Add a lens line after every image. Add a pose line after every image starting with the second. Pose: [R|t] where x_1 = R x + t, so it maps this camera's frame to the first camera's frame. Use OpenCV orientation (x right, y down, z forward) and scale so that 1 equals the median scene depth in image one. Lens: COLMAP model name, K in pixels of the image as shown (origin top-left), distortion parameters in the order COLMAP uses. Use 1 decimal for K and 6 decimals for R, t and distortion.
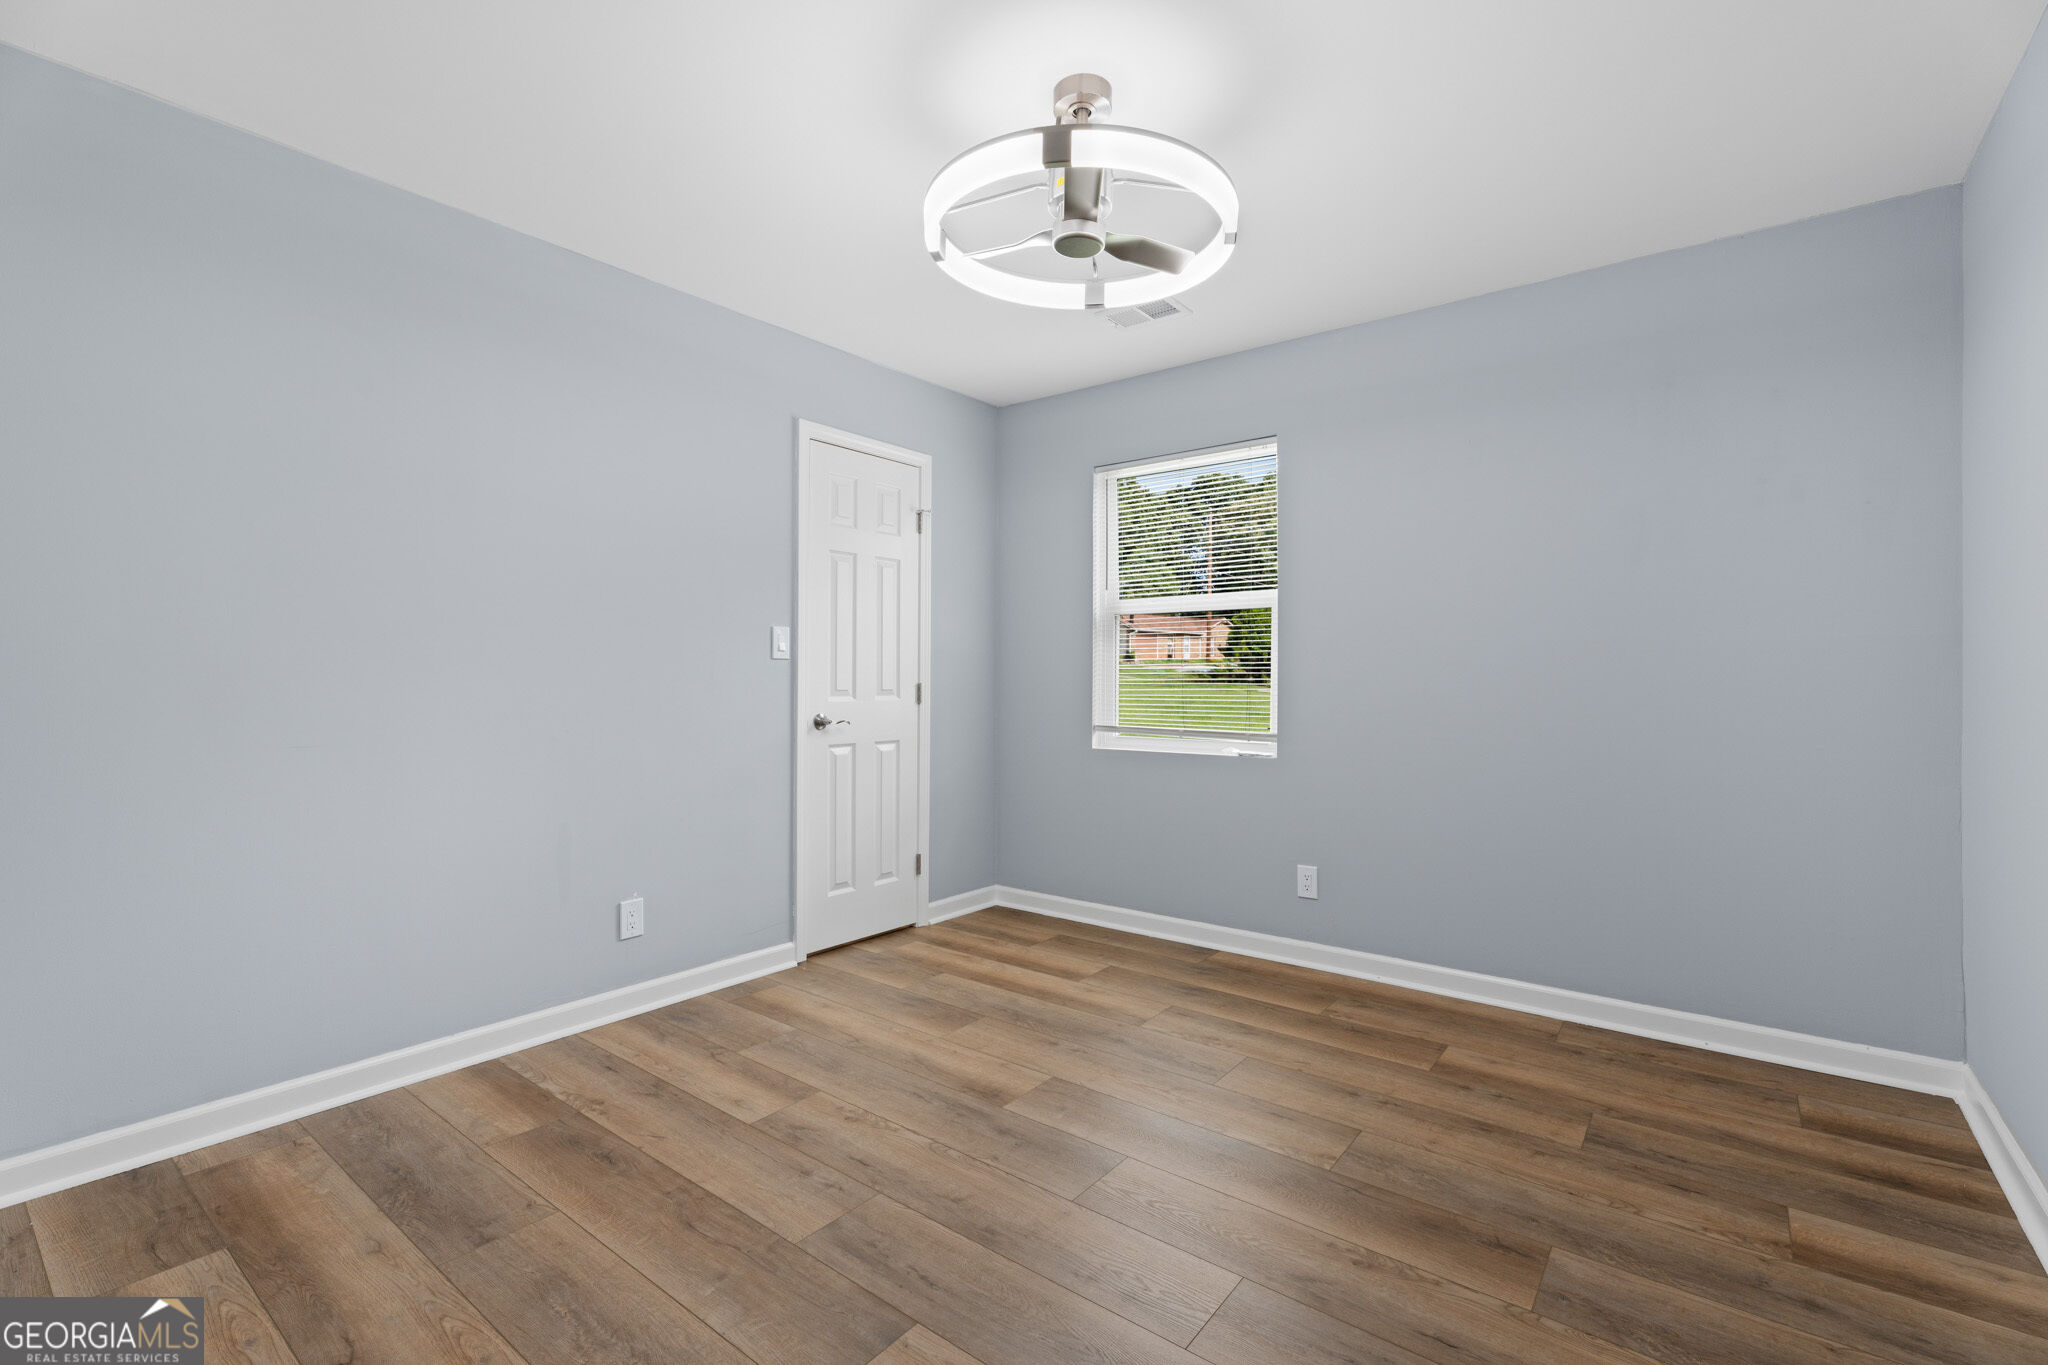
lens RADIAL K [[919.2, 0, 1025.0], [0, 919.2, 672.9], [0, 0, 1]] dist [-0.002179, 0.002022]
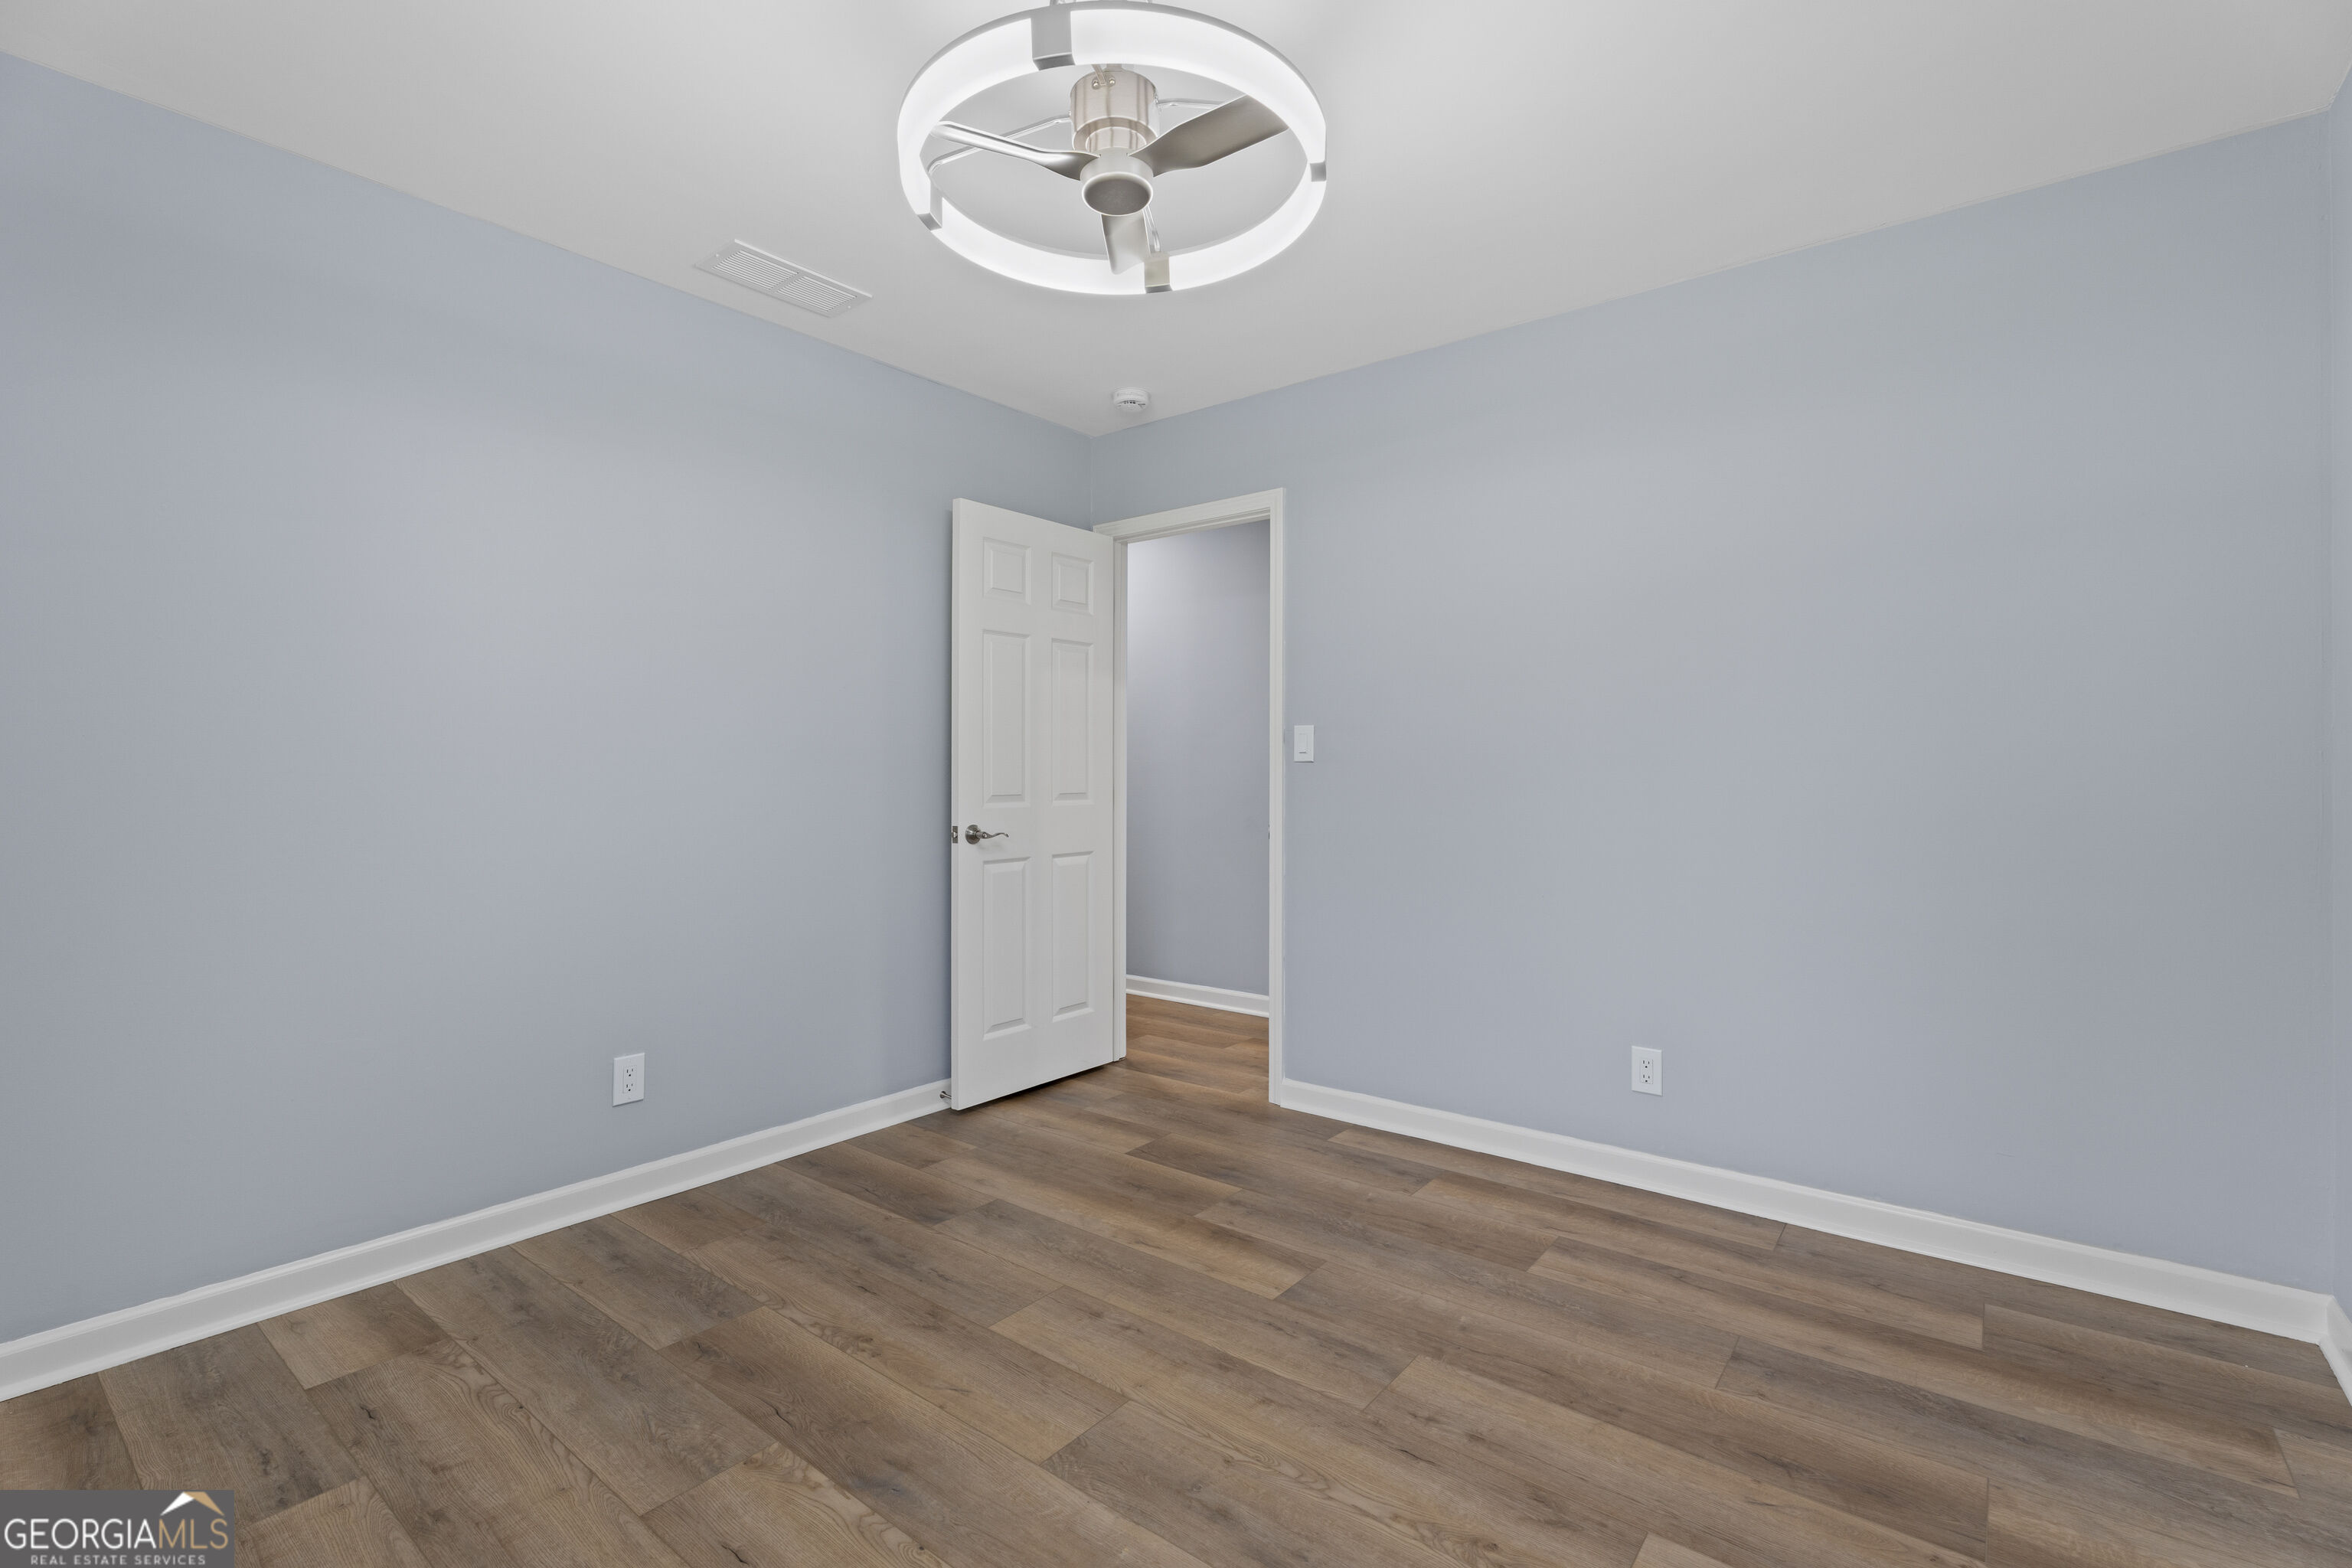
lens RADIAL K [[1055.6, 0, 1177.1], [0, 1055.6, 773.0], [0, 0, 1]] dist [-0.002179, 0.002022]
pose [[-0.999935, -0.004261, 0.010614, 0.000475], [-0.004328, 0.999971, -0.006294, 0.003700], [-0.010587, -0.006339, -0.999924, 1.997496]]
